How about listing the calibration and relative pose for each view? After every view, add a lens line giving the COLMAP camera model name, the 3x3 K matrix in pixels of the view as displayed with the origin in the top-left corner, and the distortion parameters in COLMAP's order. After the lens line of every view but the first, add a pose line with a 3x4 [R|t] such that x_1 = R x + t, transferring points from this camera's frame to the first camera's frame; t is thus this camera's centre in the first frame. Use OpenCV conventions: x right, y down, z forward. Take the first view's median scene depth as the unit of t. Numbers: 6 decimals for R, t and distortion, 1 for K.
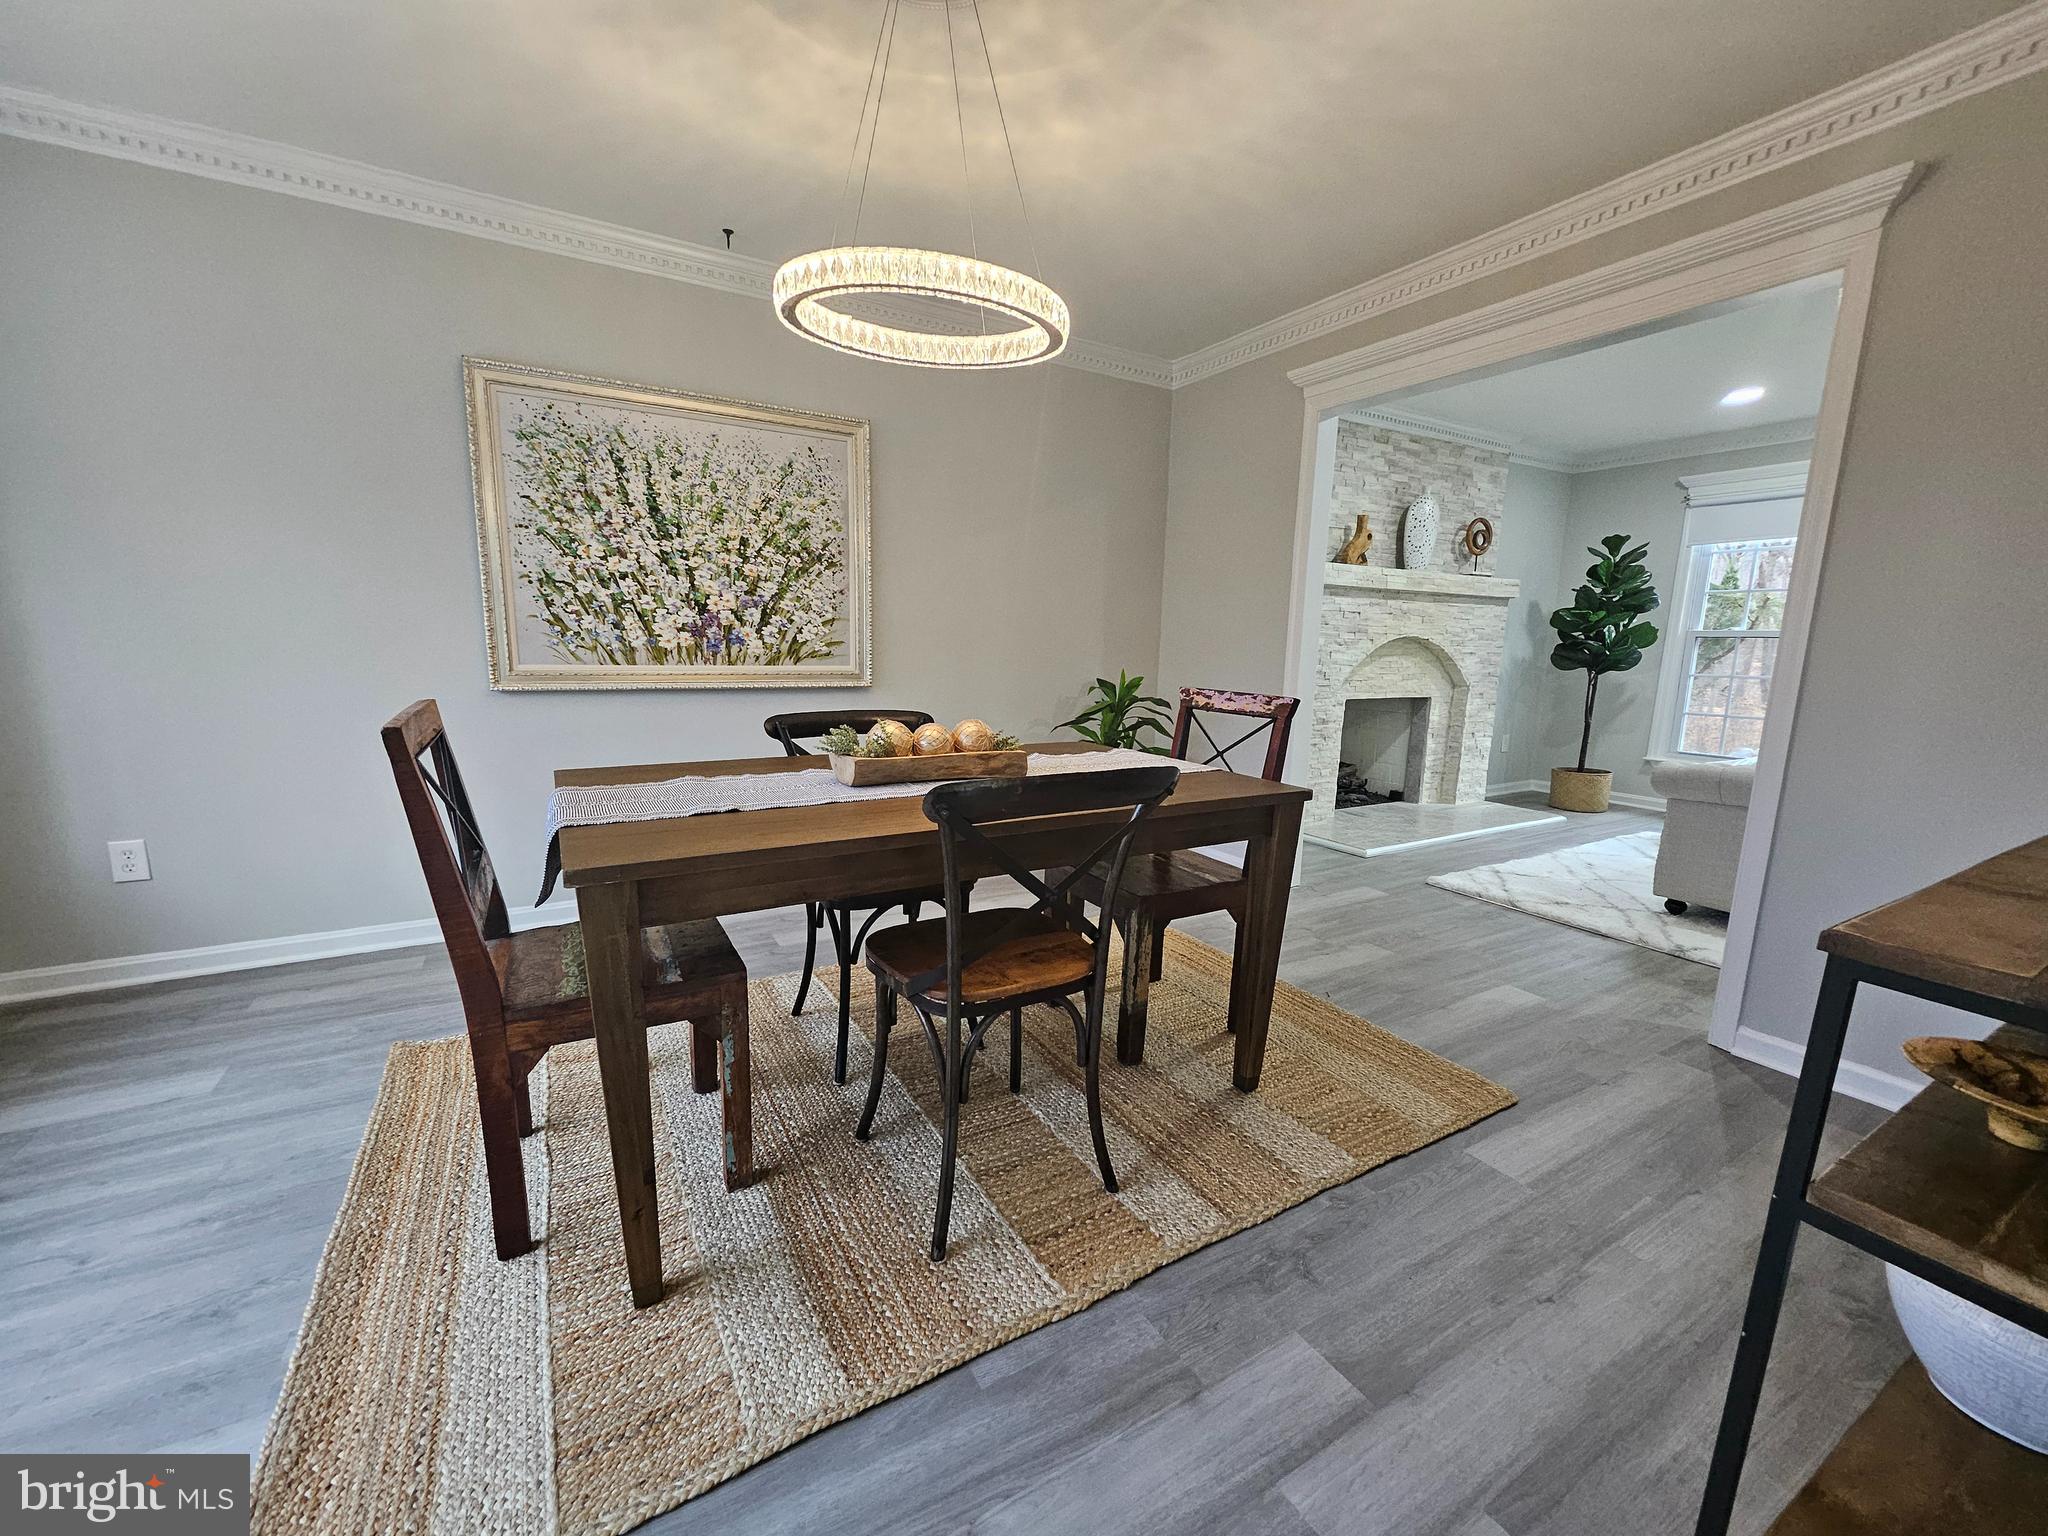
lens RADIAL K [[800.0, 0, 998.7], [0, 800.0, 776.3], [0, 0, 1]] dist [0.004126, -0.000117]
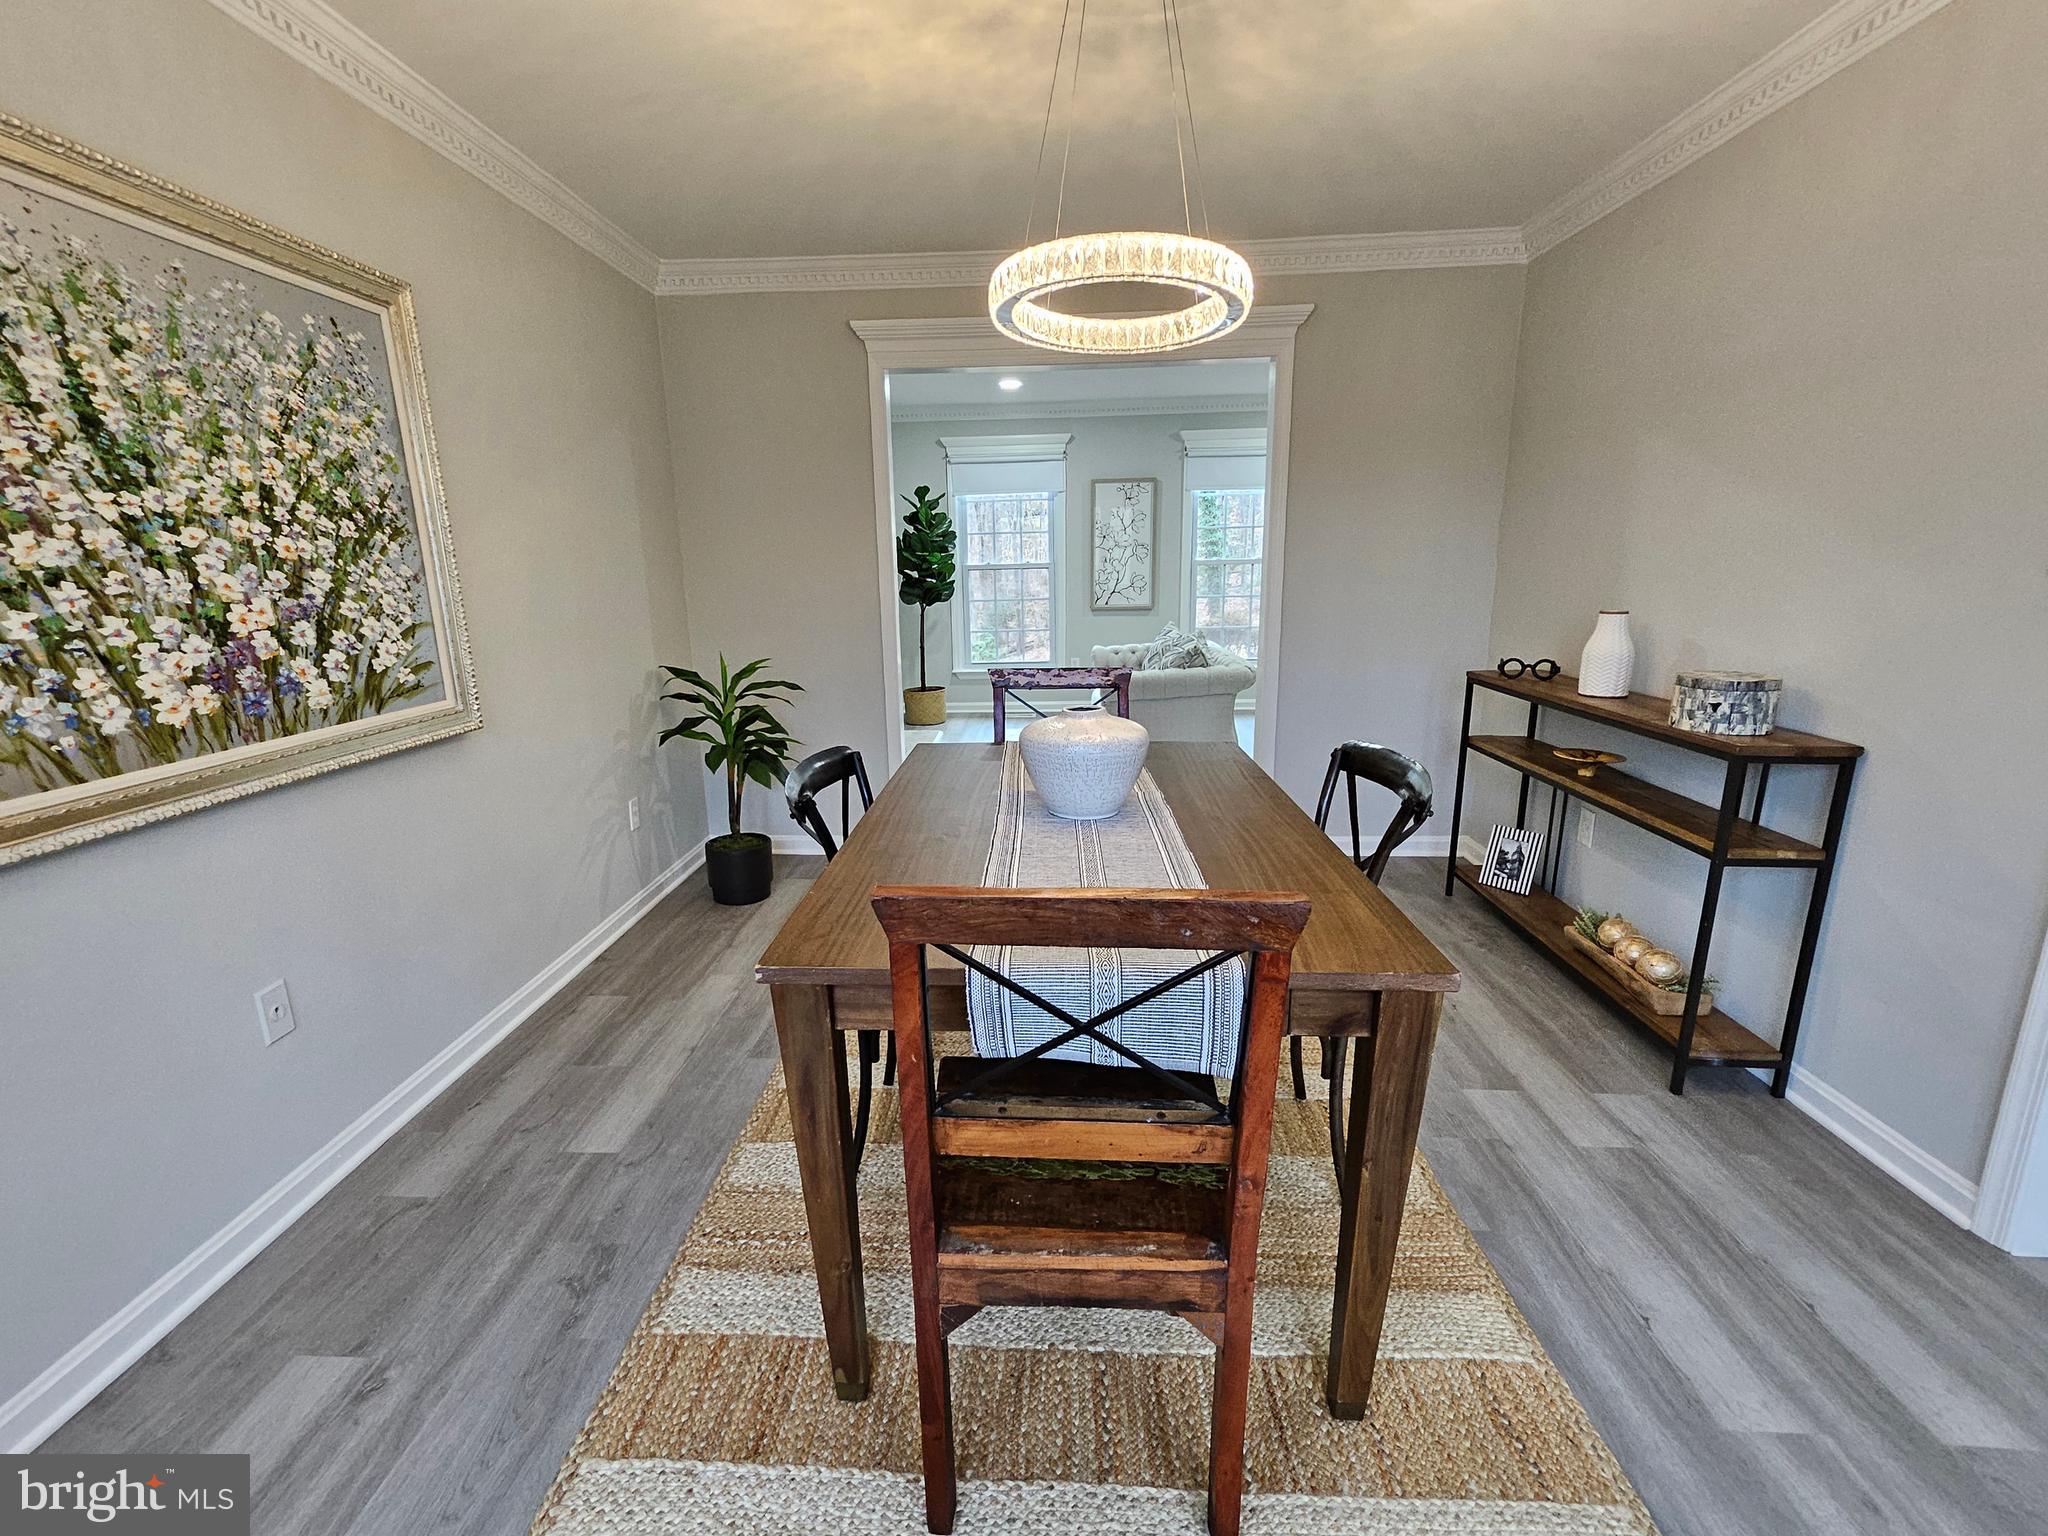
lens RADIAL K [[920.2, 0, 993.8], [0, 920.2, 777.2], [0, 0, 1]] dist [0.004948, -0.000311]
pose [[0.543310, -0.225247, 0.808751, -0.466771], [0.173457, 0.972667, 0.154372, -0.101969], [-0.821418, 0.056412, 0.567531, 0.236148]]
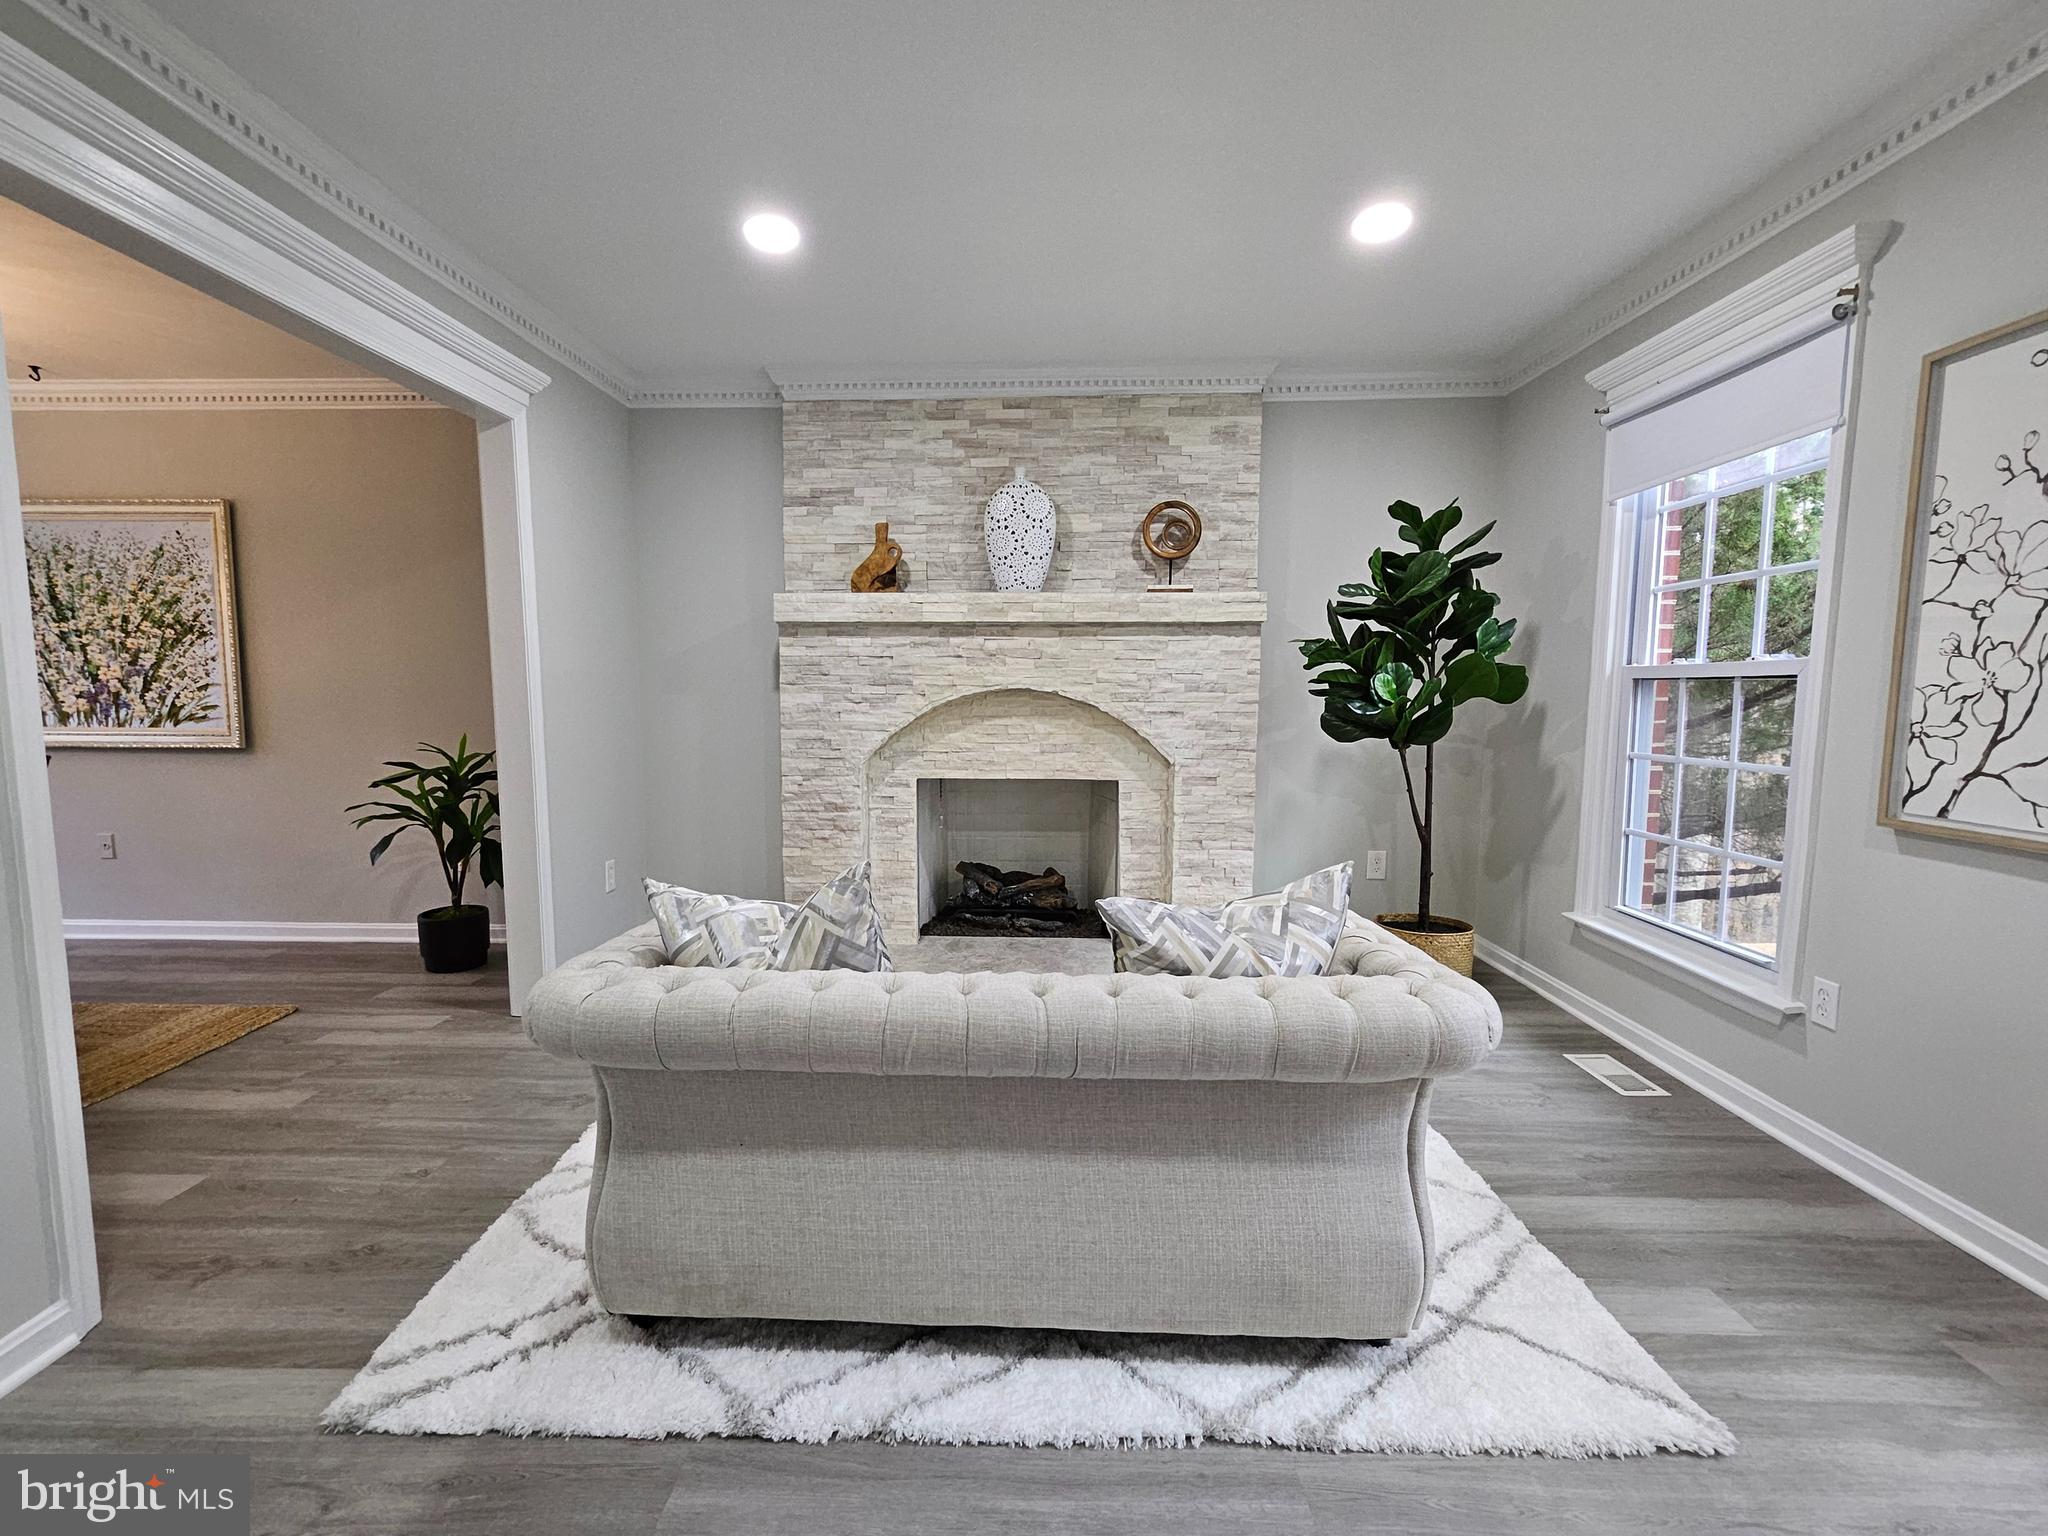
lens RADIAL K [[920.2, 0, 993.8], [0, 920.2, 777.2], [0, 0, 1]] dist [0.004948, -0.000311]
pose [[0.855252, 0.034546, -0.517059, 1.135340], [-0.074360, 0.995631, -0.056475, -0.070068], [0.512849, 0.086749, 0.854085, 0.426251]]
